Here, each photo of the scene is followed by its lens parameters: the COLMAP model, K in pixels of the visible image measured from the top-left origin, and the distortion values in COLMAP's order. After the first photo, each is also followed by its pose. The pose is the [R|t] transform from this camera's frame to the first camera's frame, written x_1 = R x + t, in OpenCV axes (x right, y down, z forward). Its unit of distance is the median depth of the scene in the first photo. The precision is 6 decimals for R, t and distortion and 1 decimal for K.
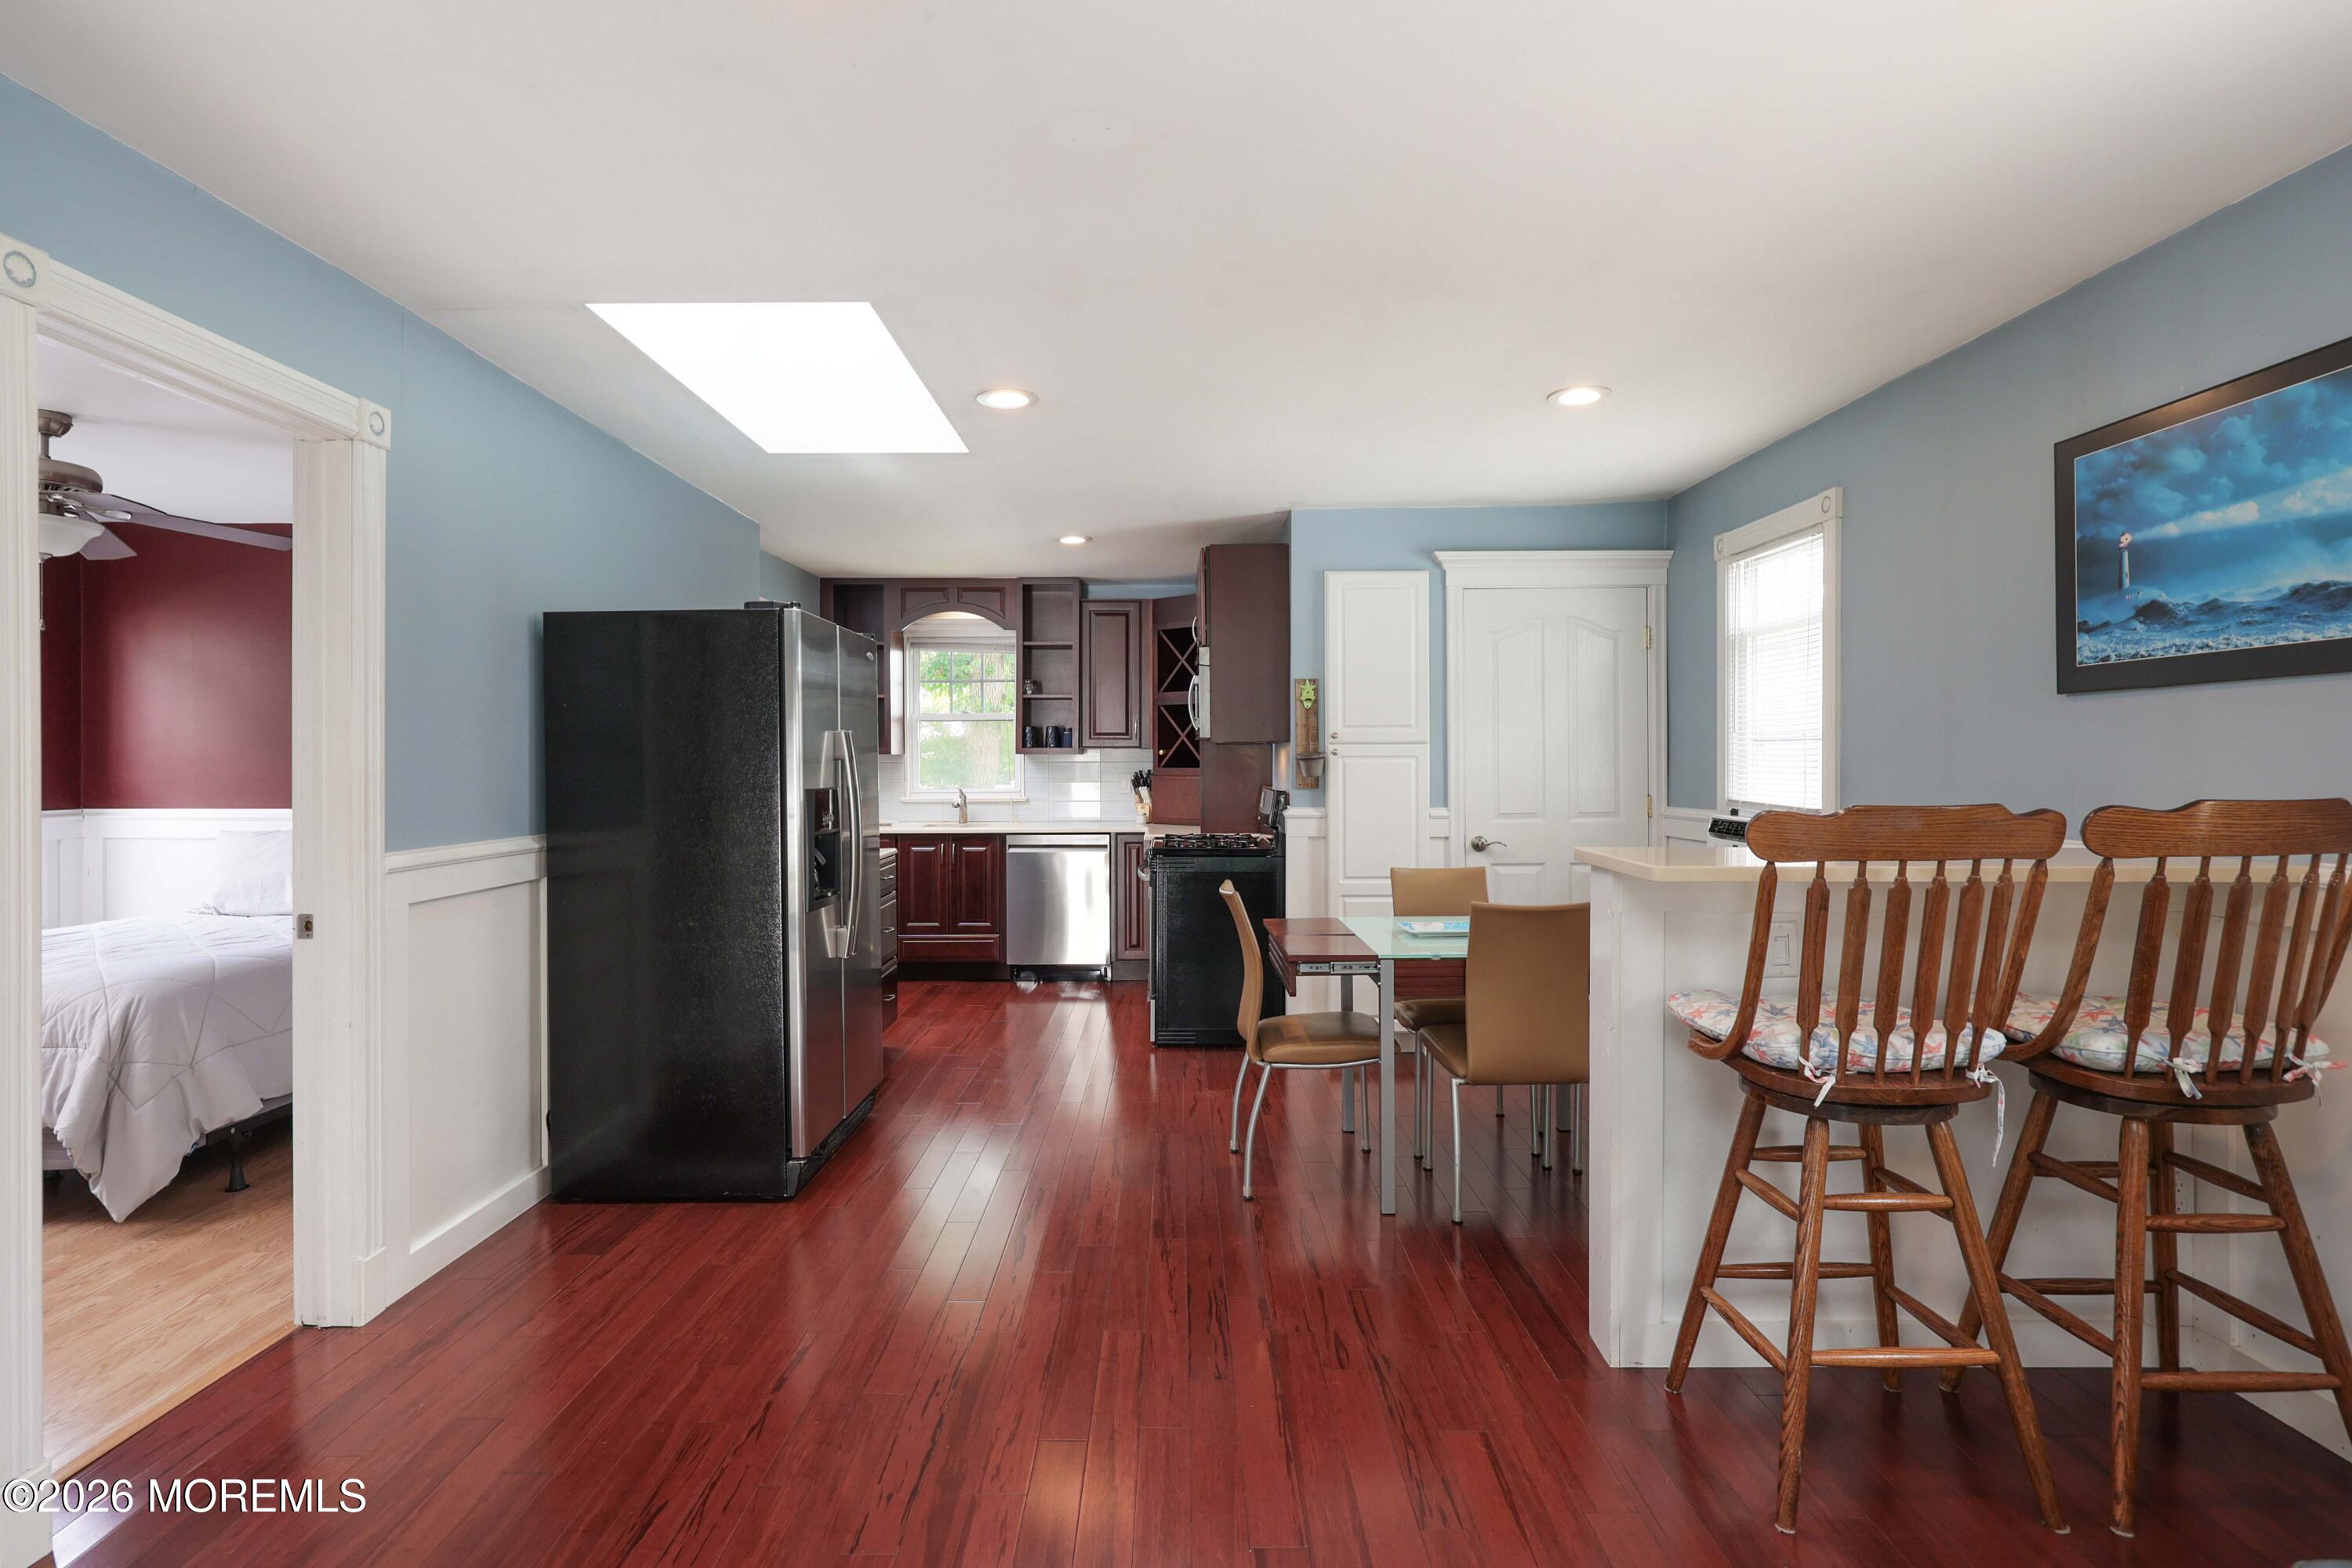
lens RADIAL K [[1193.4, 0, 1163.9], [0, 1193.4, 767.3], [0, 0, 1]] dist [0.001630, 0.000992]
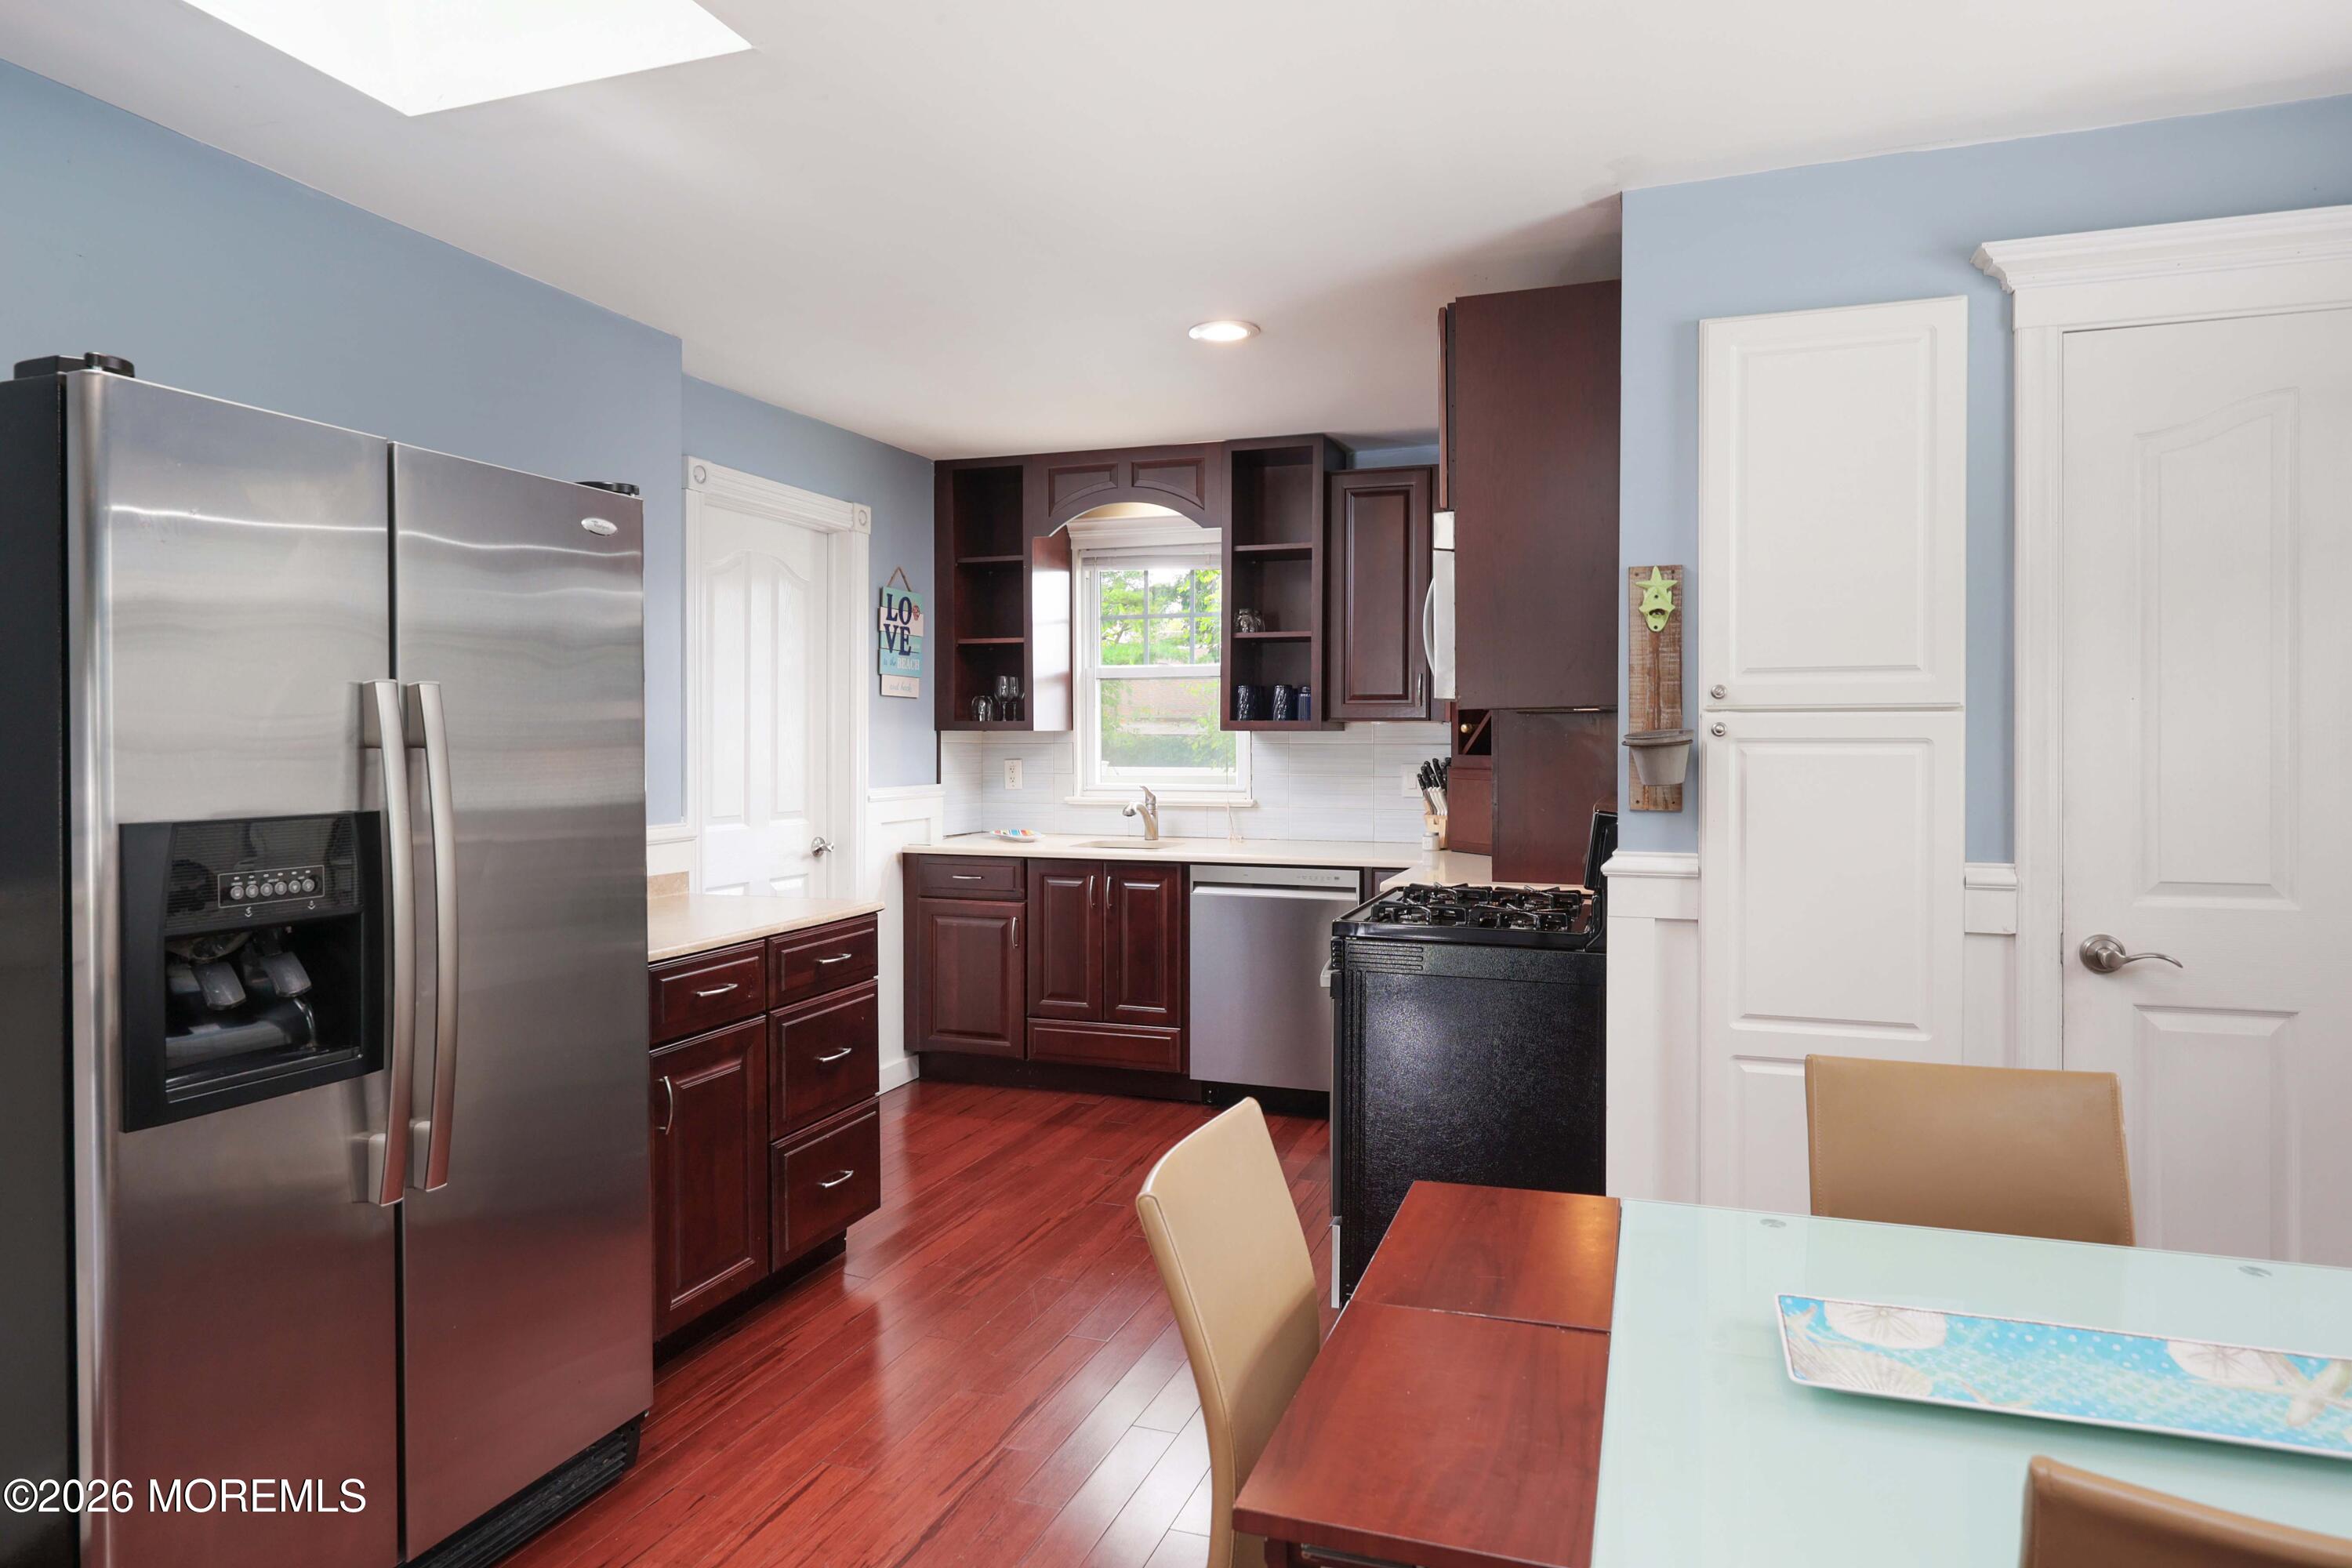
lens RADIAL K [[1380.9, 0, 1185.8], [0, 1380.9, 756.5], [0, 0, 1]] dist [0.001641, 0.001089]
pose [[0.946032, 0.007340, -0.323989, 0.225439], [-0.004182, 0.999937, 0.010445, -0.013571], [0.324045, -0.008526, 0.946003, 0.840241]]
